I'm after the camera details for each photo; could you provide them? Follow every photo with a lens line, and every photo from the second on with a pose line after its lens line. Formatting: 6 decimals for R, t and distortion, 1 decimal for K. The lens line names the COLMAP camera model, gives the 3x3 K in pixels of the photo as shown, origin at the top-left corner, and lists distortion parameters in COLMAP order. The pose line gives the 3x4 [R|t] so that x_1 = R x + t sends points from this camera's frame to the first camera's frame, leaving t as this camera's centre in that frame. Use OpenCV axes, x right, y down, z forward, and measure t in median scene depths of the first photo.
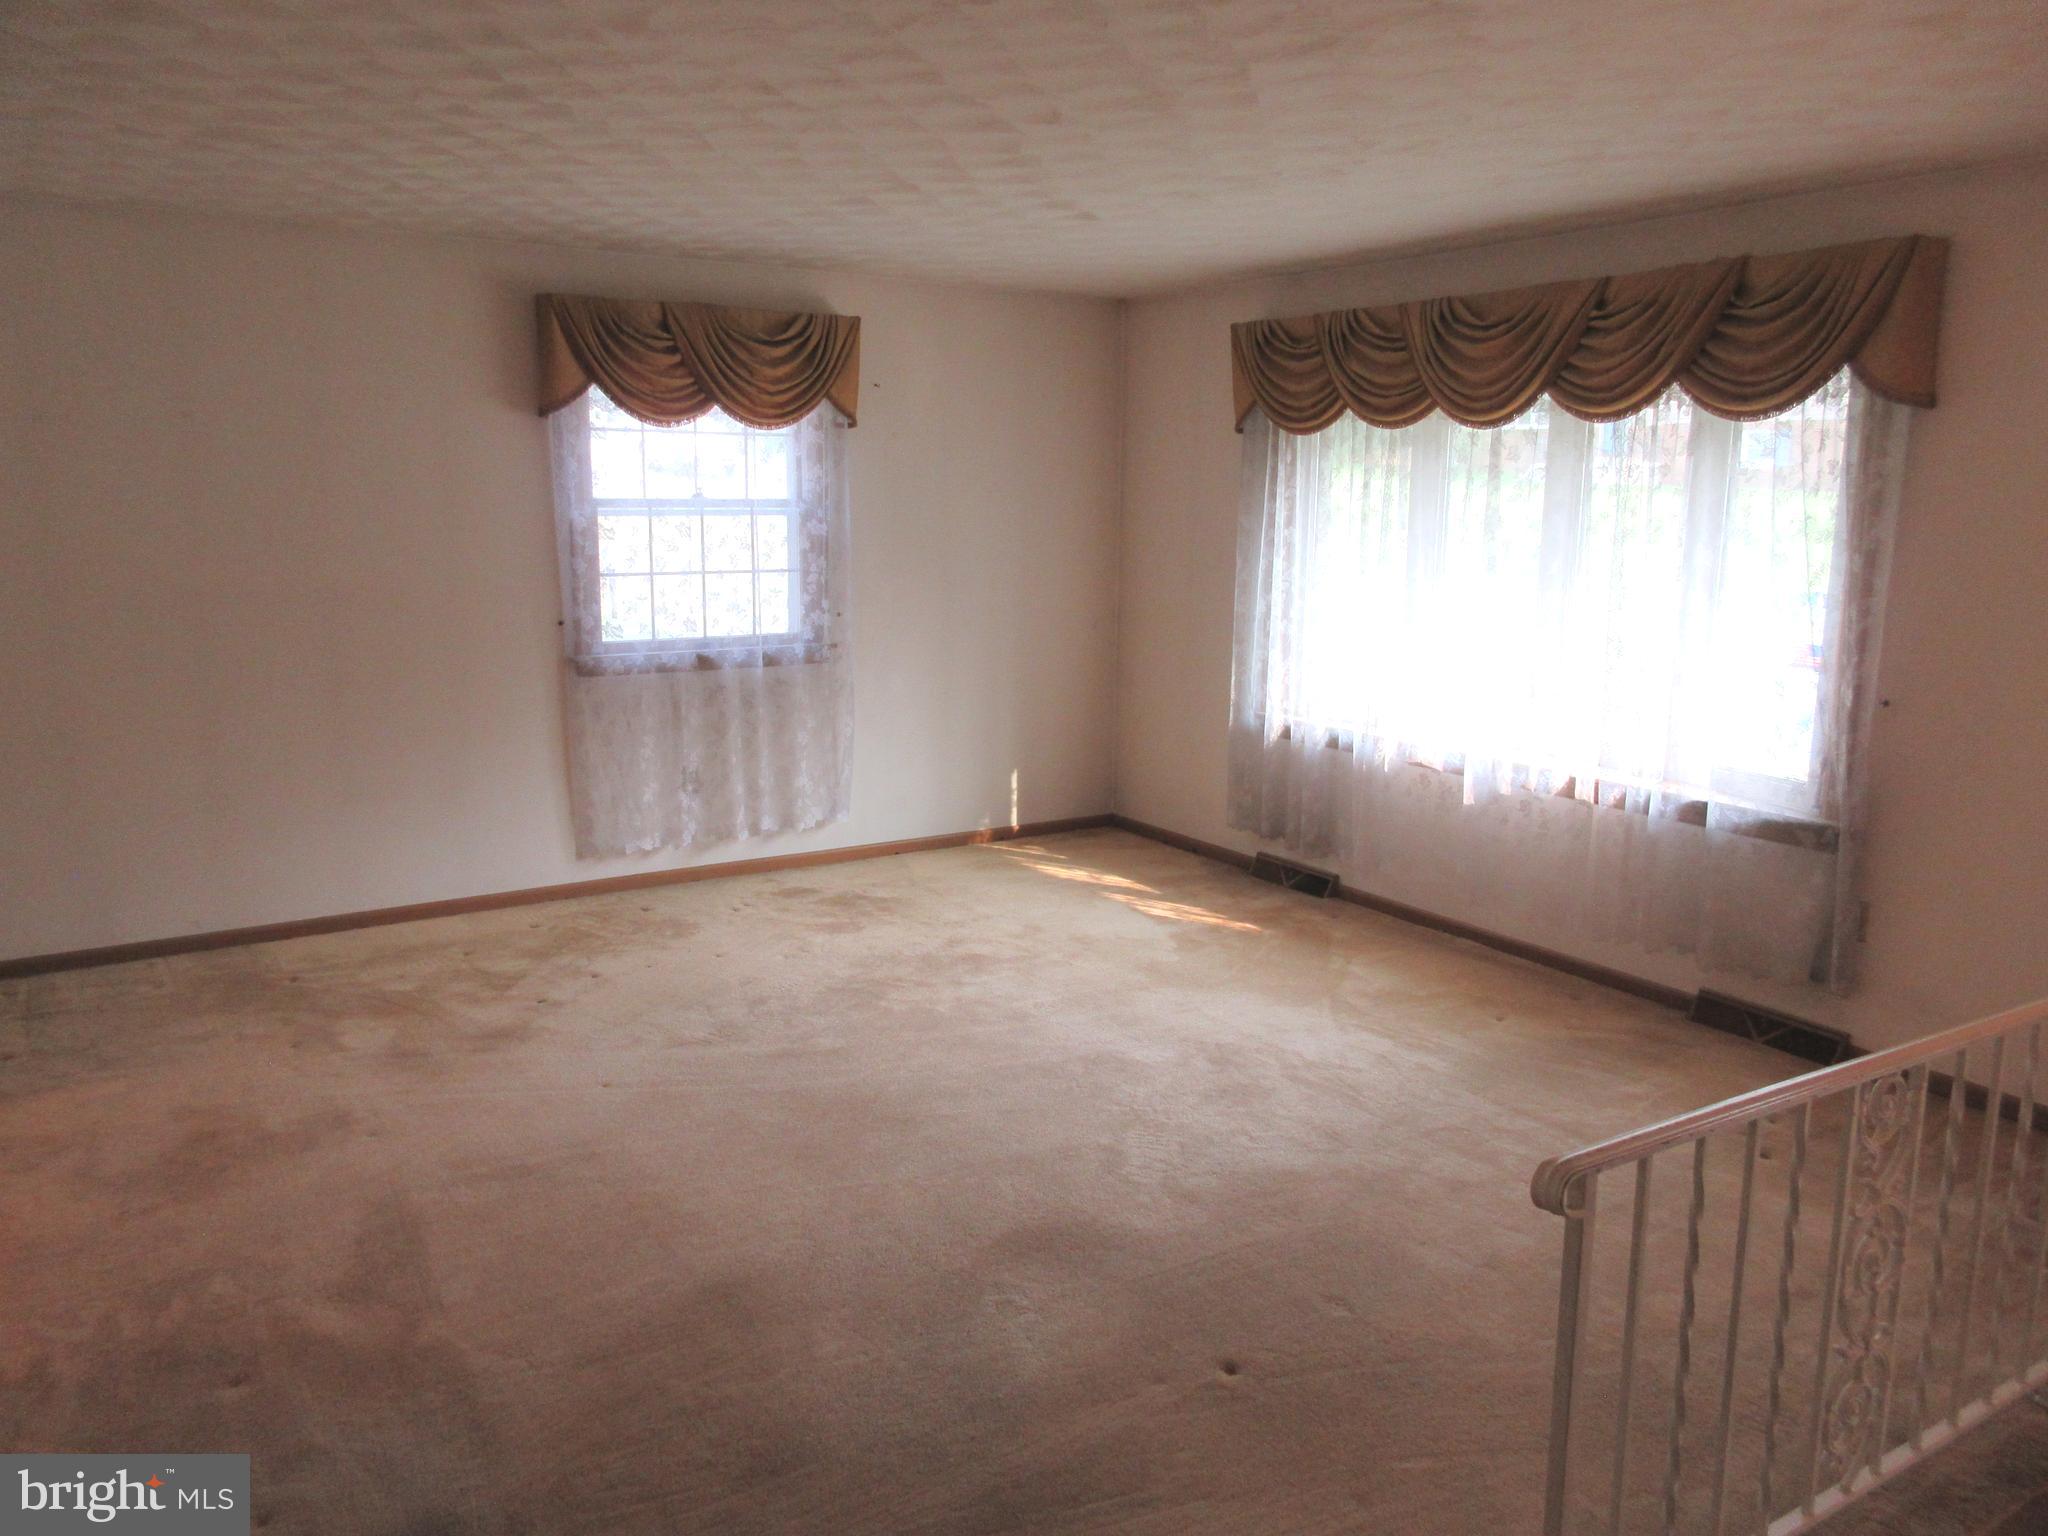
lens RADIAL K [[1537.2, 0, 1024.0], [0, 1537.2, 768.0], [0, 0, 1]] dist [0.002463, 0.003077]
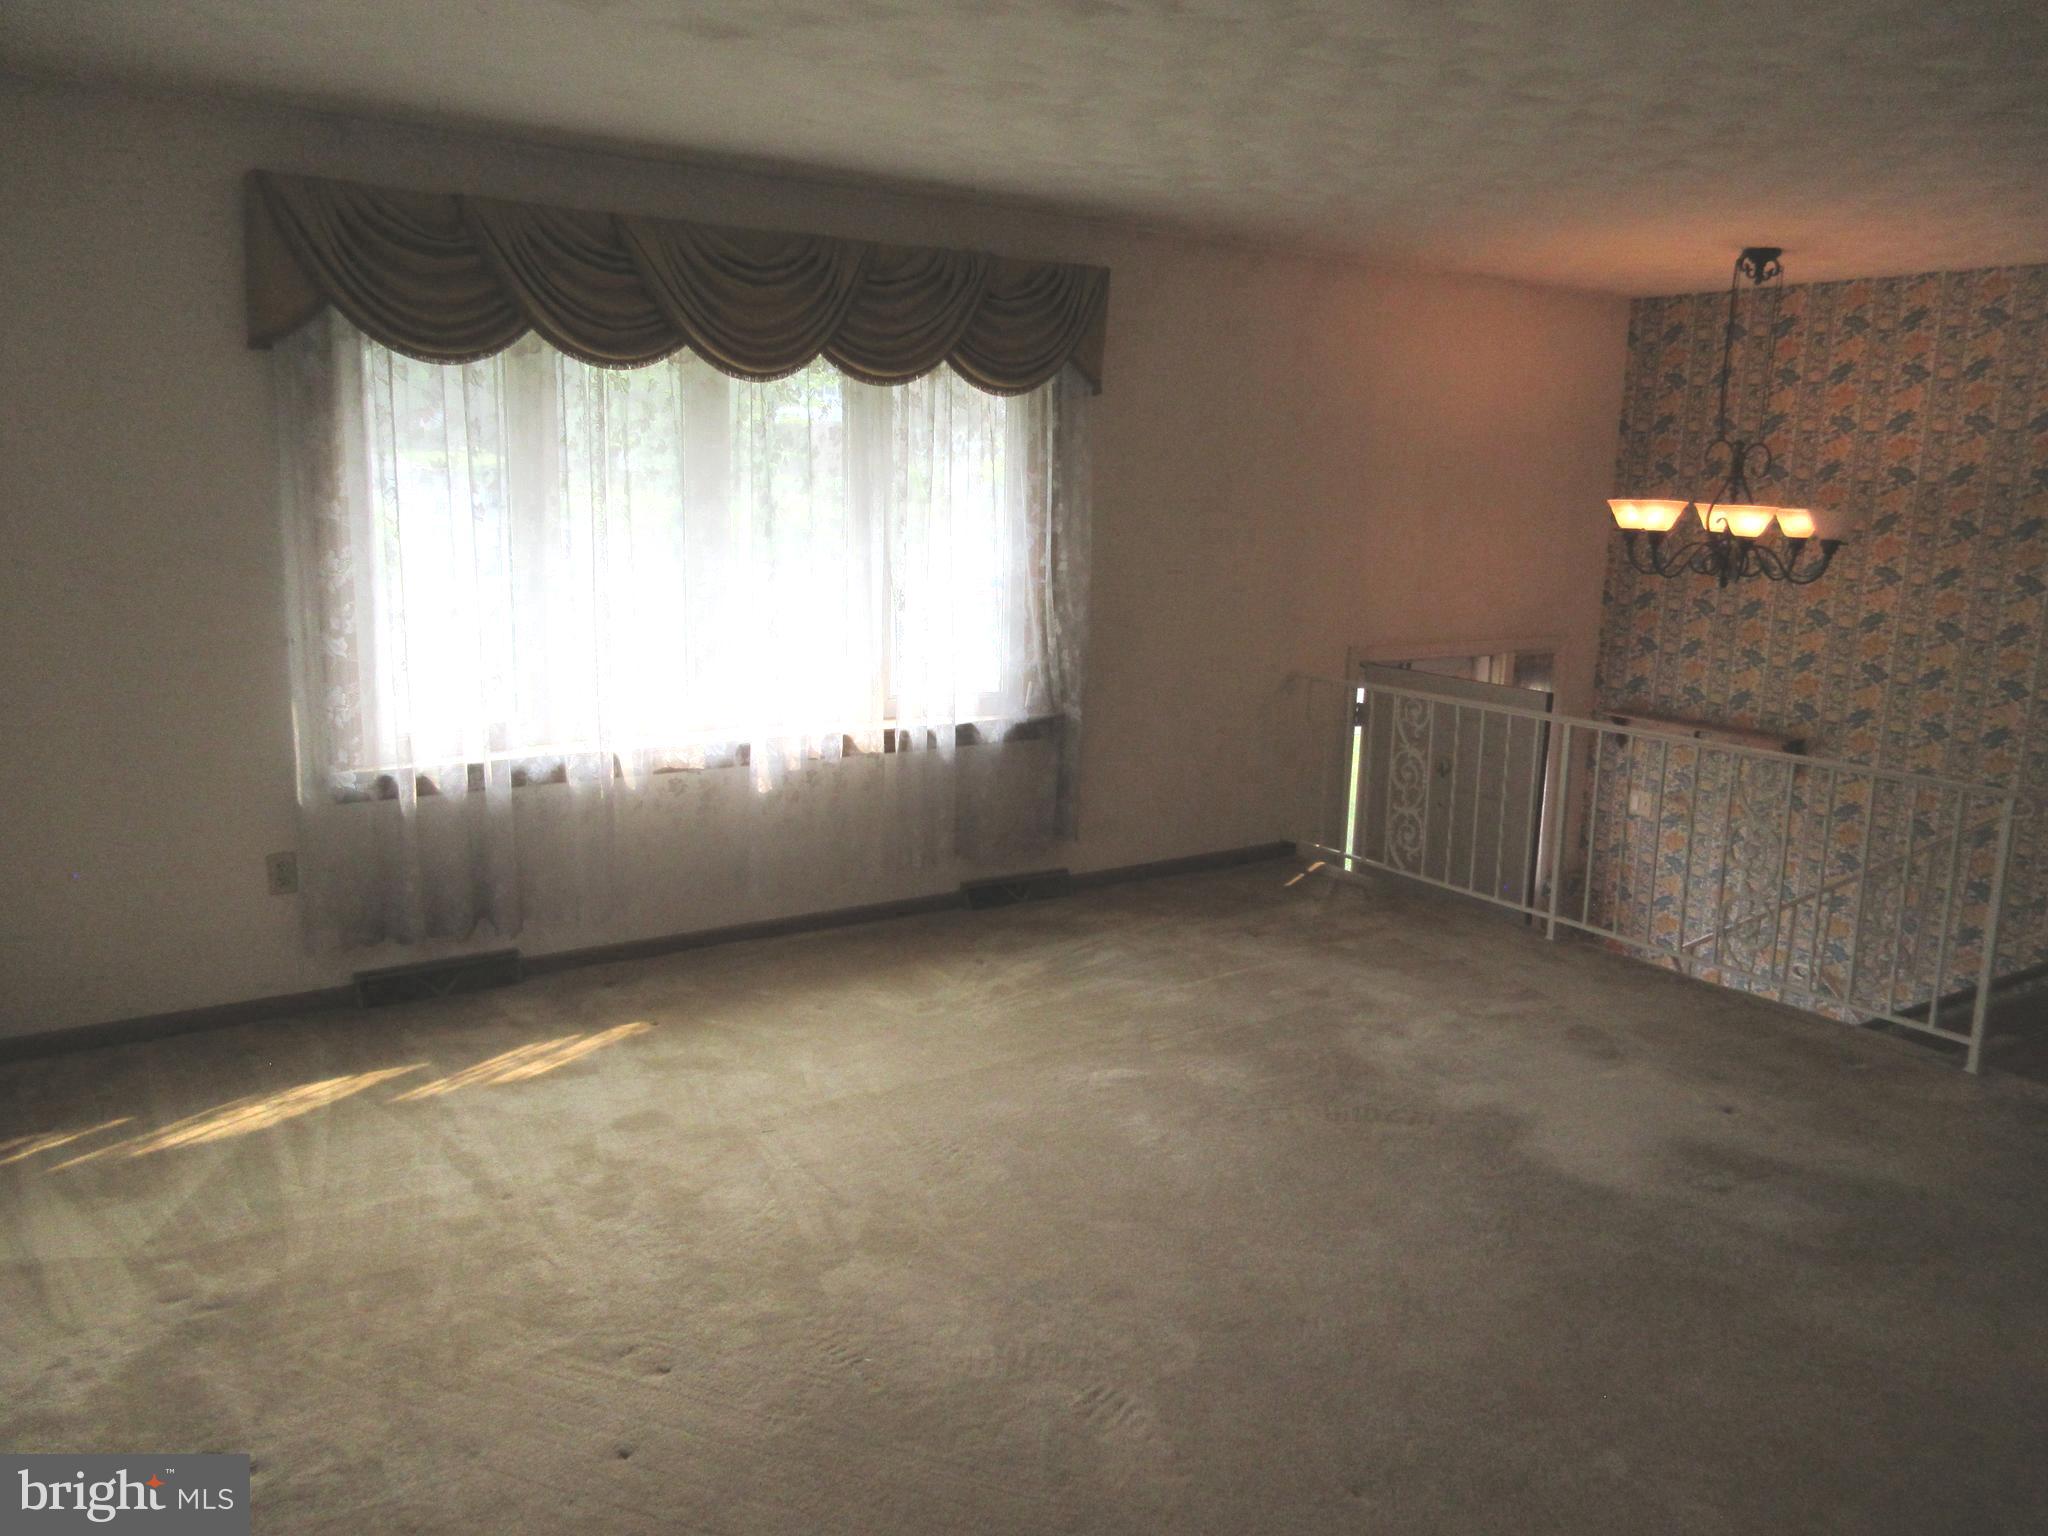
lens RADIAL K [[1537.2, 0, 1024.0], [0, 1537.2, 768.0], [0, 0, 1]] dist [0.002463, 0.003077]
pose [[-0.022073, -0.201622, 0.979215, -0.590881], [0.157541, 0.966515, 0.202559, -0.147137], [-0.987266, 0.158738, 0.010430, 0.806168]]
